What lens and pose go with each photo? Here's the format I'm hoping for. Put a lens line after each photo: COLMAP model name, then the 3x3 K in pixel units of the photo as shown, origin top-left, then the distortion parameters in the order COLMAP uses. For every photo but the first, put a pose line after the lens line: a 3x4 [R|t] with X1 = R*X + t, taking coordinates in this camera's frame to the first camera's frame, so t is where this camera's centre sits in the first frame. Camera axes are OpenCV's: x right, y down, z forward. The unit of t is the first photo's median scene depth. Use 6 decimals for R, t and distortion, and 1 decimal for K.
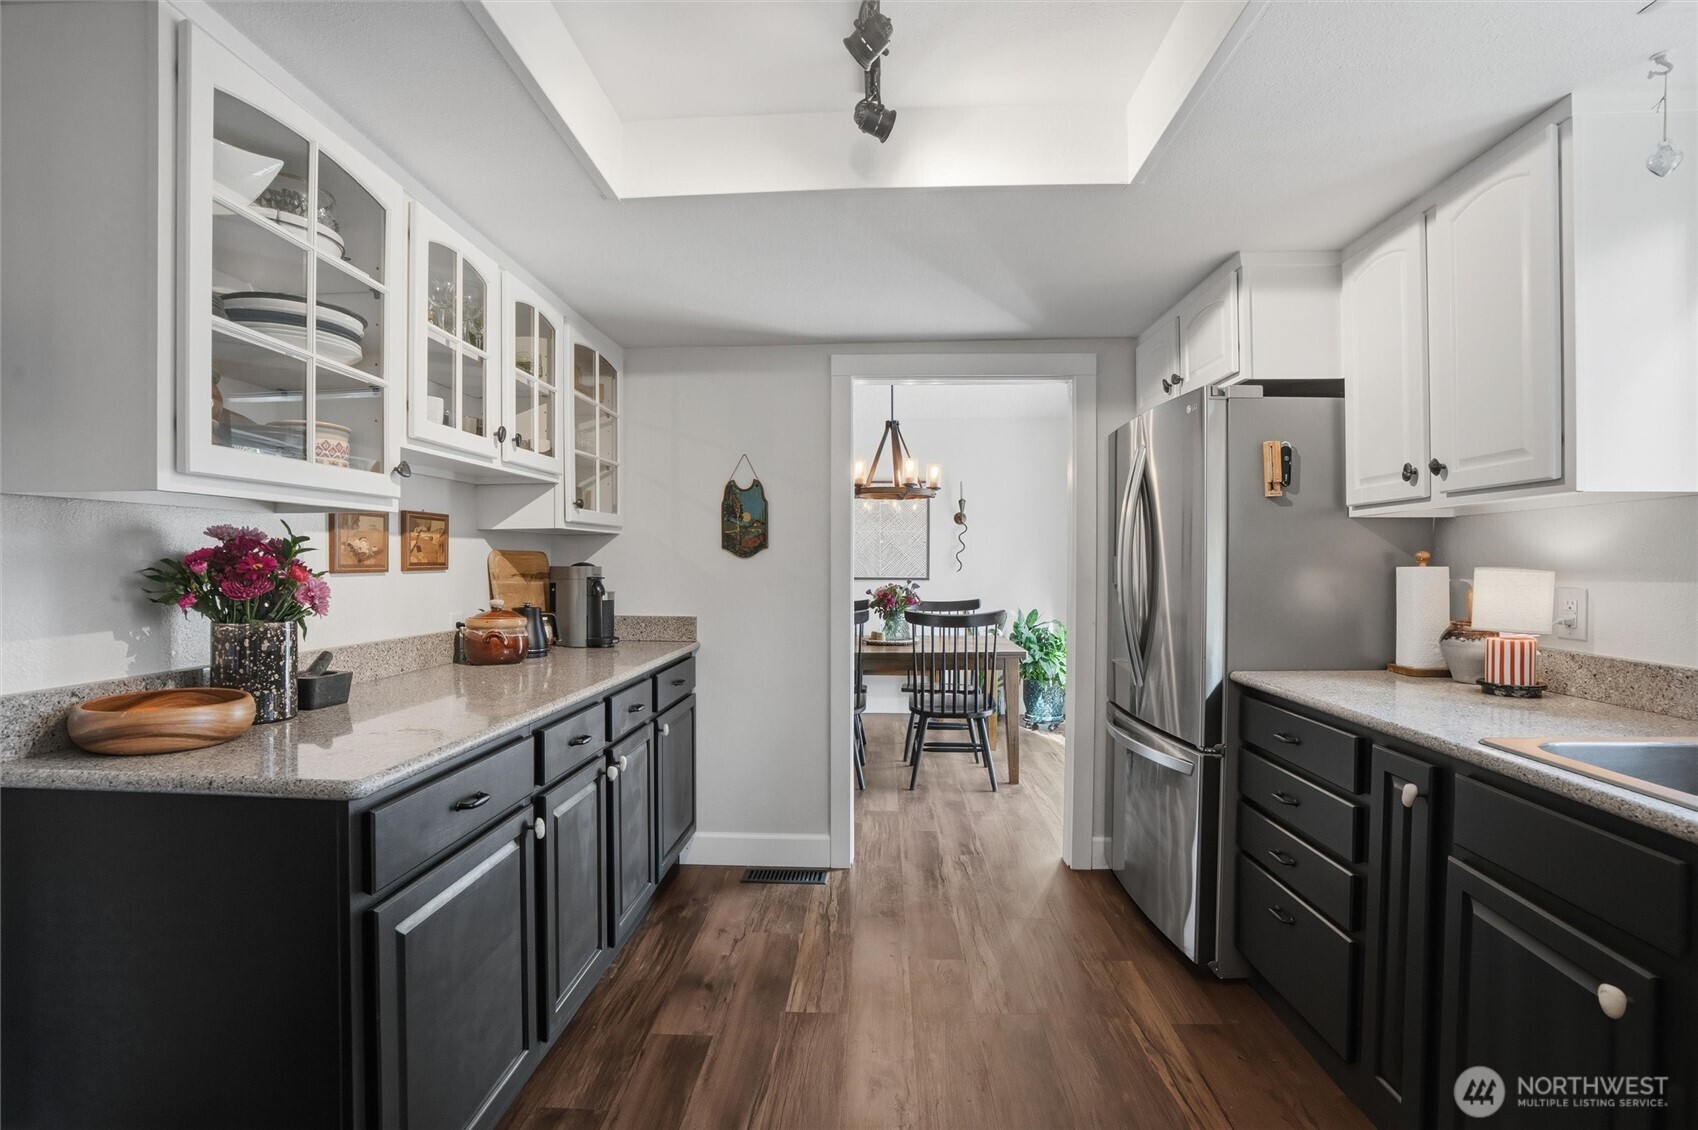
lens RADIAL K [[800.9, 0, 853.4], [0, 800.9, 557.3], [0, 0, 1]] dist [-0.046892, 0.014039]
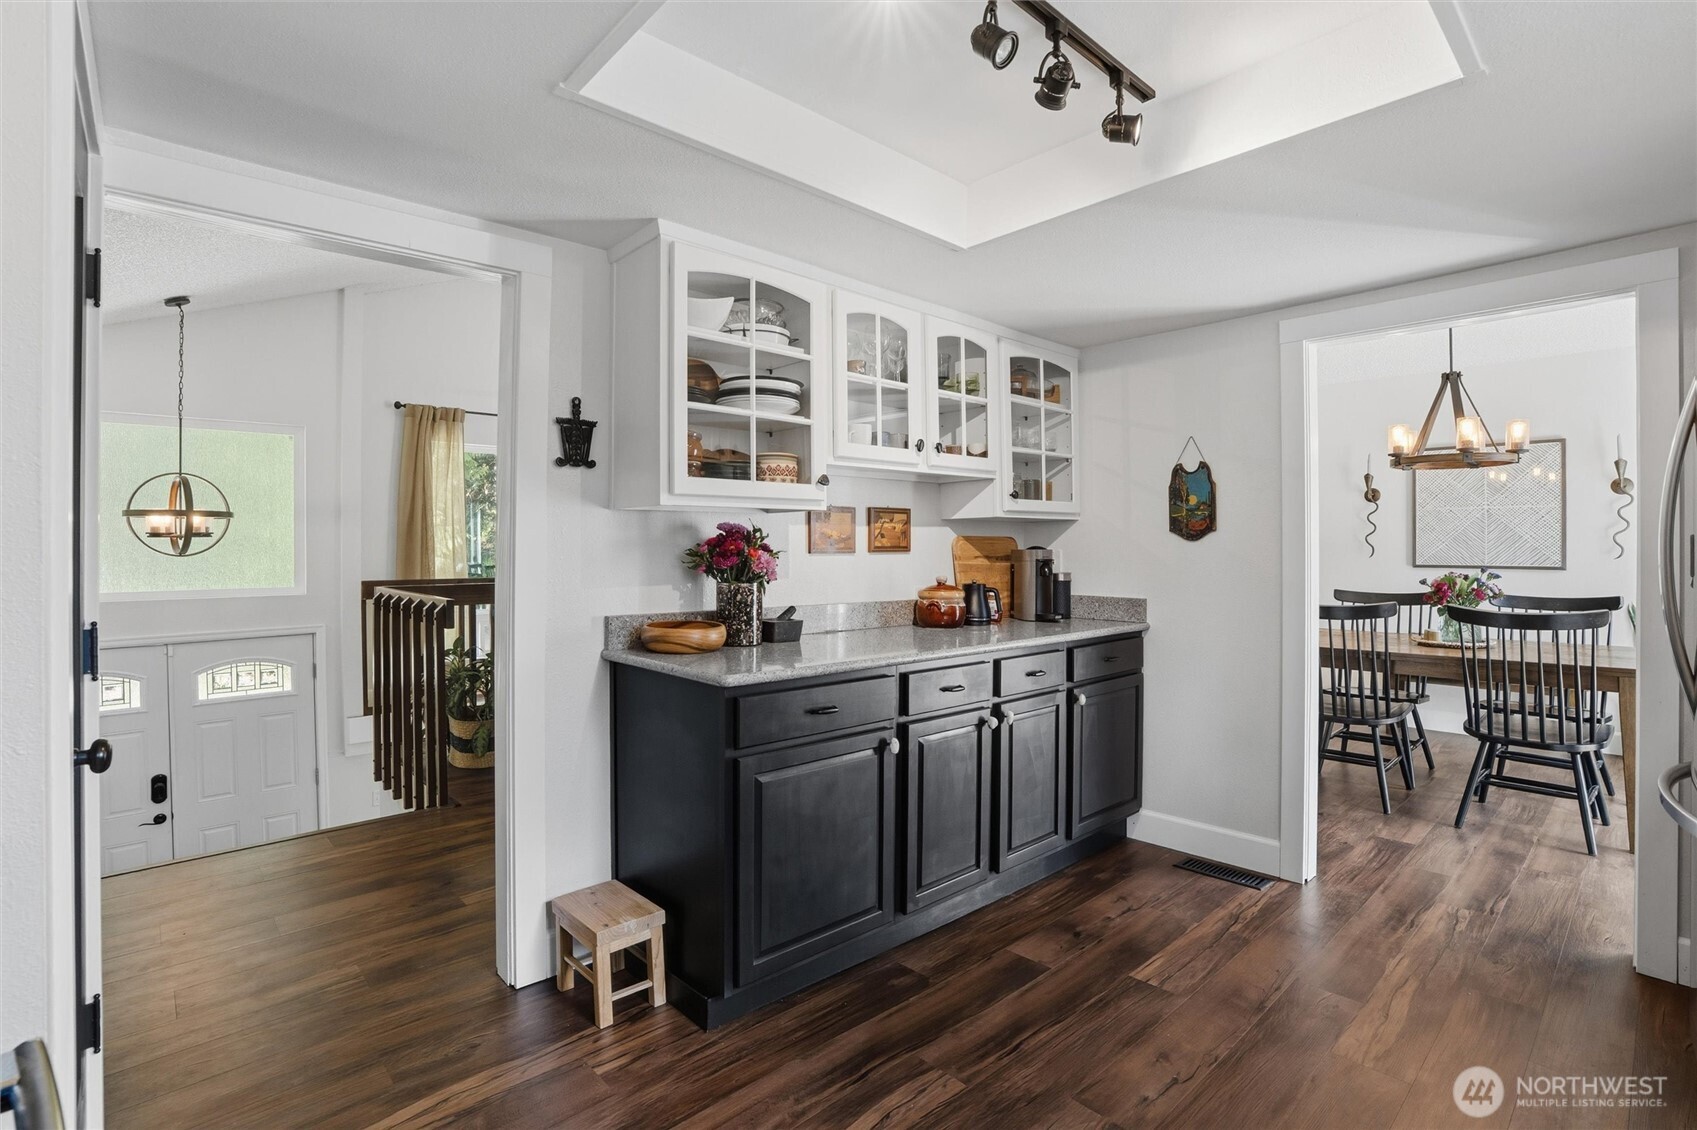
lens RADIAL K [[800.4, 0, 831.7], [0, 800.4, 538.0], [0, 0, 1]] dist [-0.046892, 0.014039]
pose [[0.712221, -0.007781, -0.701912, 0.319086], [0.003831, 0.999967, -0.007199, 0.002310], [0.701945, 0.002438, 0.712227, -0.014576]]
